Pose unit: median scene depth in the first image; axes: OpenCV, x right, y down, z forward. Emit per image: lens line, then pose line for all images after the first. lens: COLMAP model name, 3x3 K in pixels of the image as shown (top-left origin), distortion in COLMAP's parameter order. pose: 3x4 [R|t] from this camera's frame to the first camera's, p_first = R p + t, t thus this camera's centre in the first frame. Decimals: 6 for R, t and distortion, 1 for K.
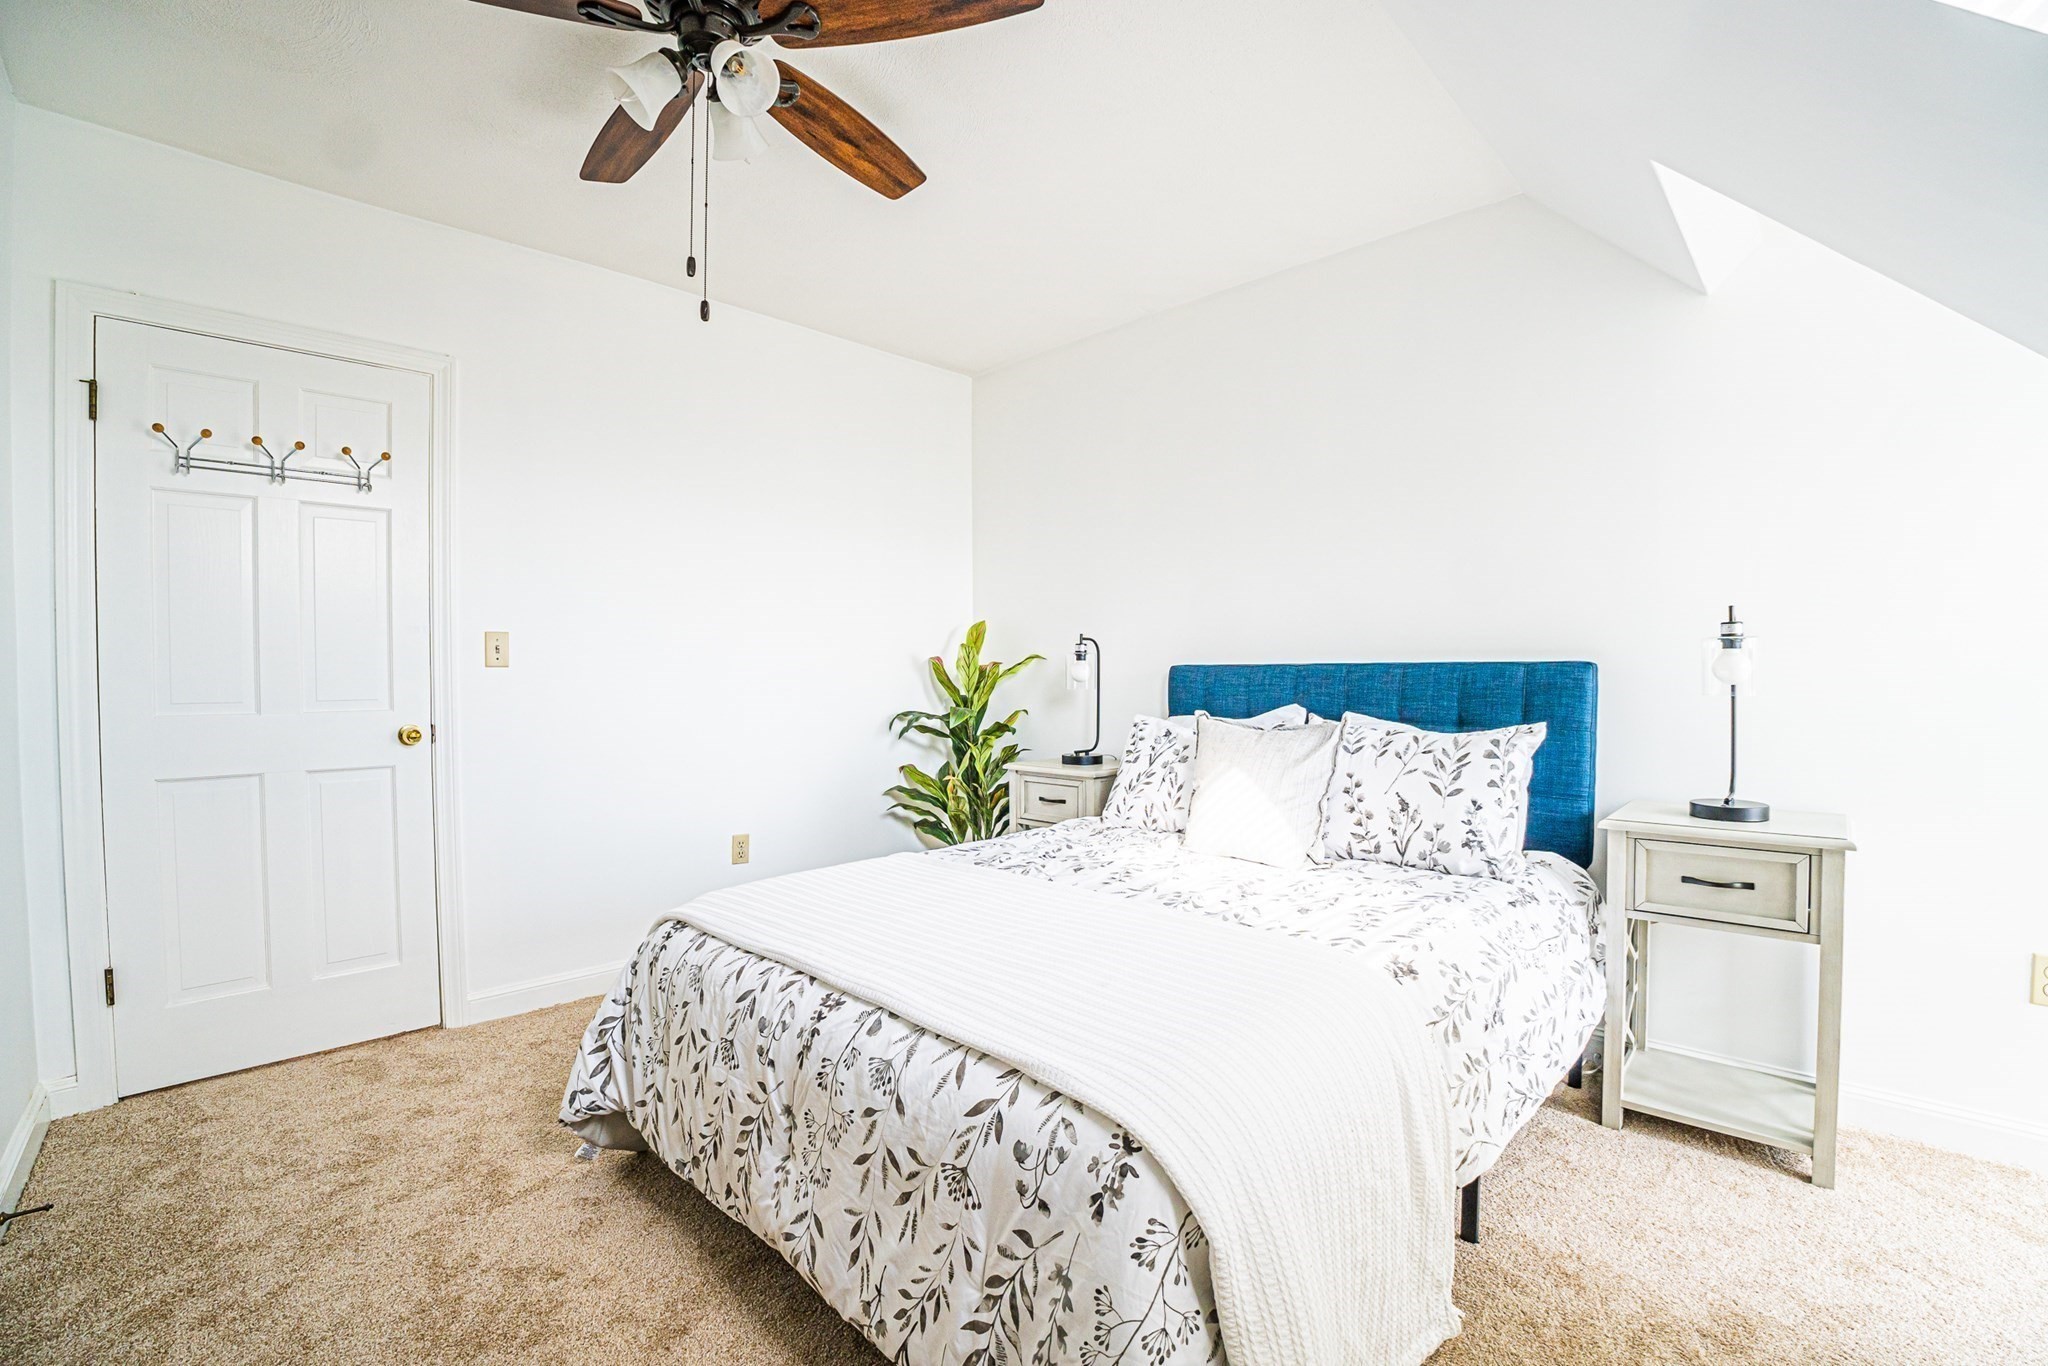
lens RADIAL K [[894.1, 0, 1031.9], [0, 894.1, 700.9], [0, 0, 1]] dist [-0.000878, -0.000006]
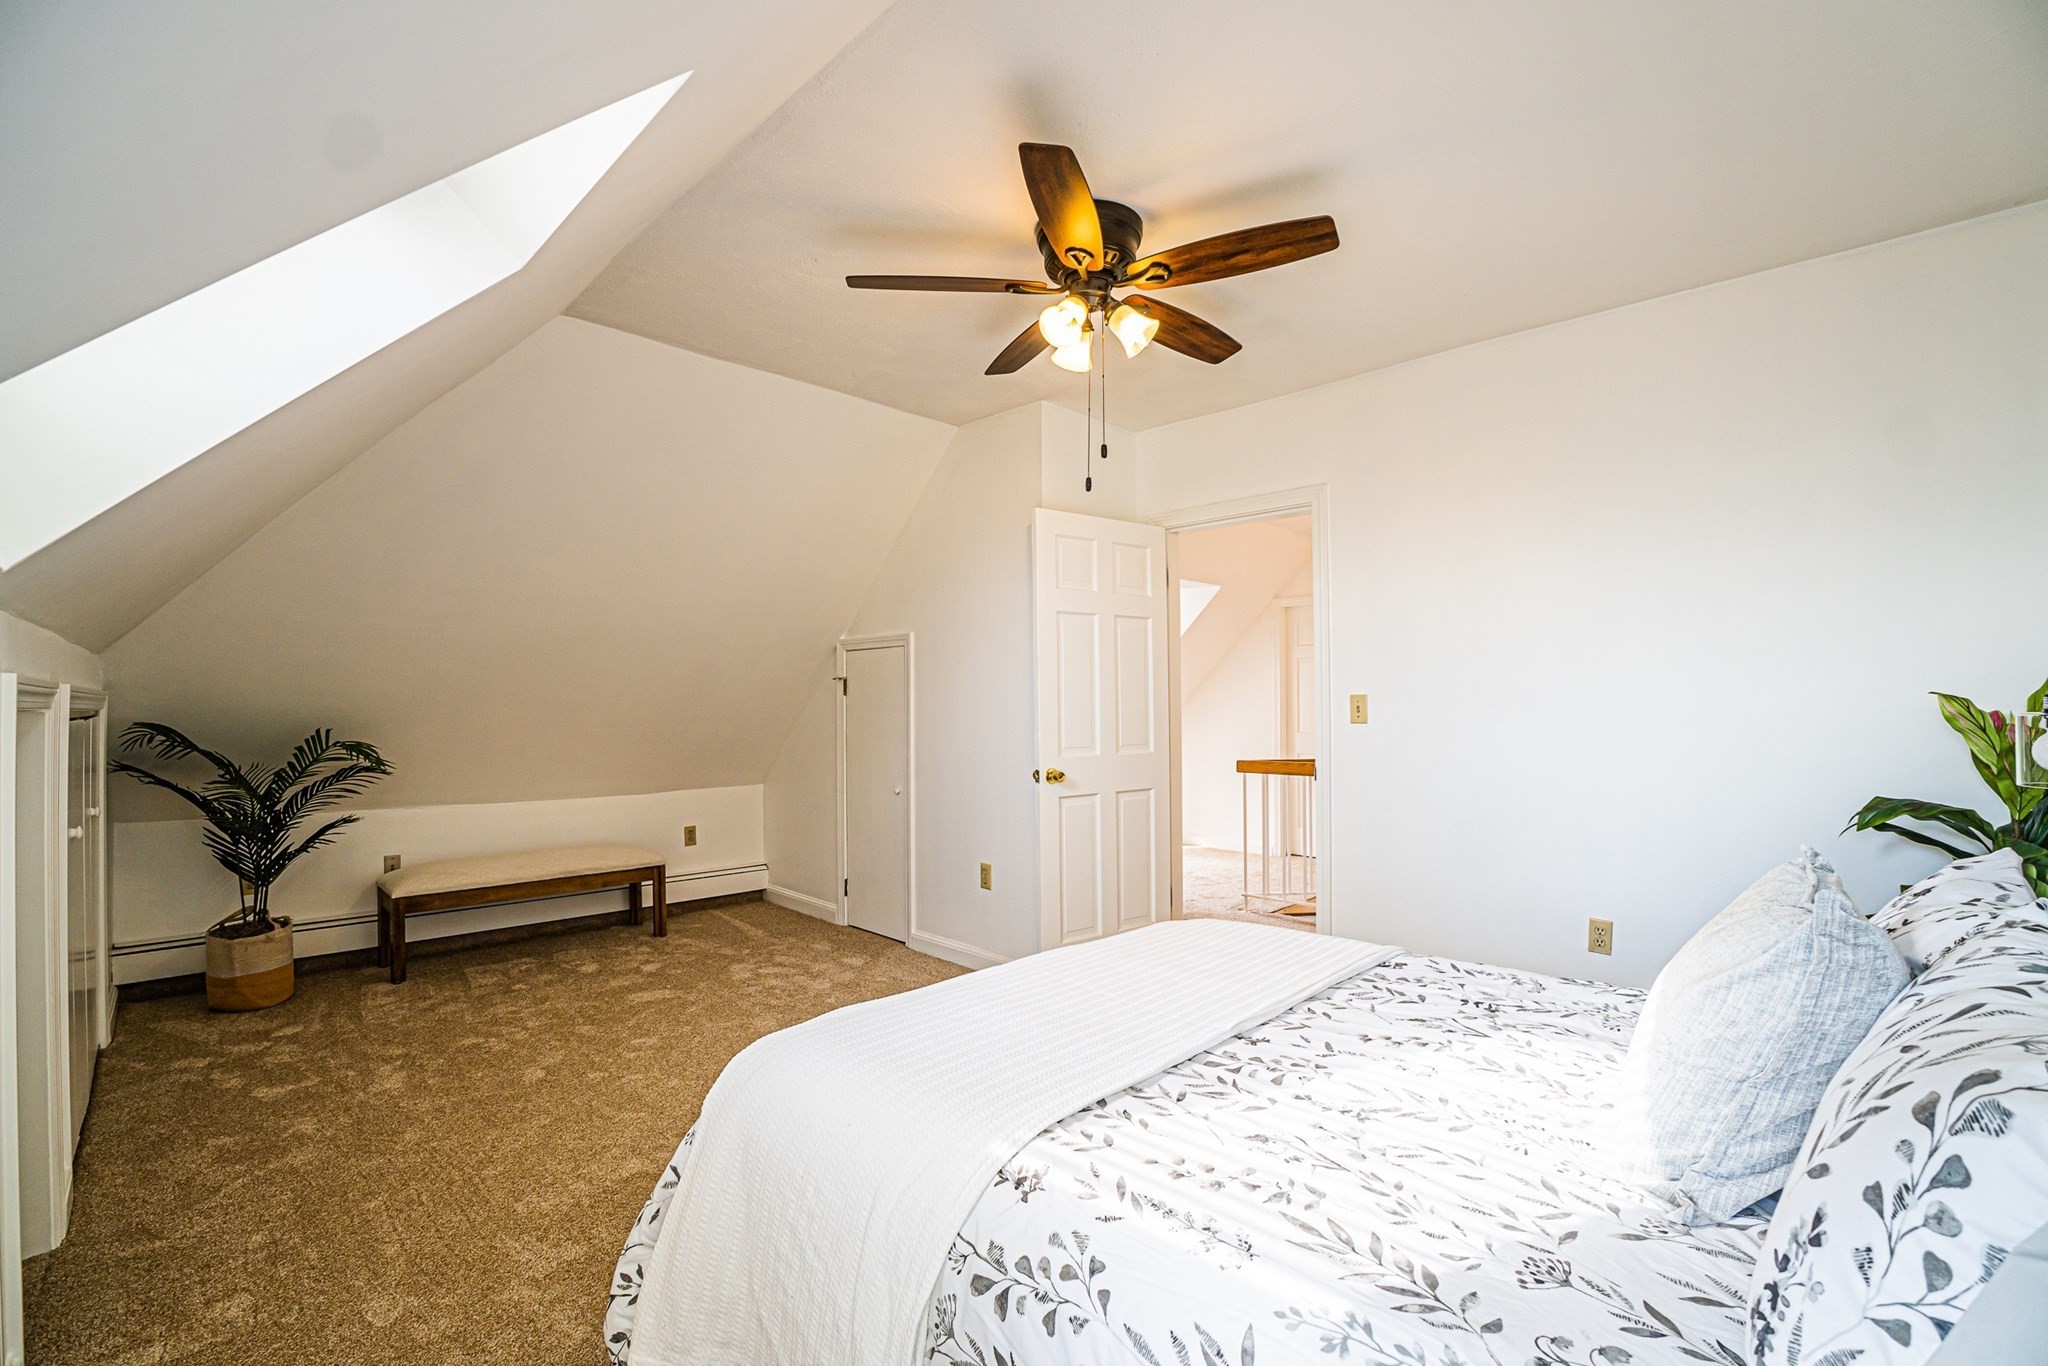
lens RADIAL K [[894.1, 0, 1031.9], [0, 894.1, 700.9], [0, 0, 1]] dist [-0.000878, -0.000006]
pose [[-0.017047, -0.006125, -0.999836, 0.889546], [-0.021190, 0.999759, -0.005763, -0.071123], [0.999630, 0.021088, -0.017172, 0.778877]]
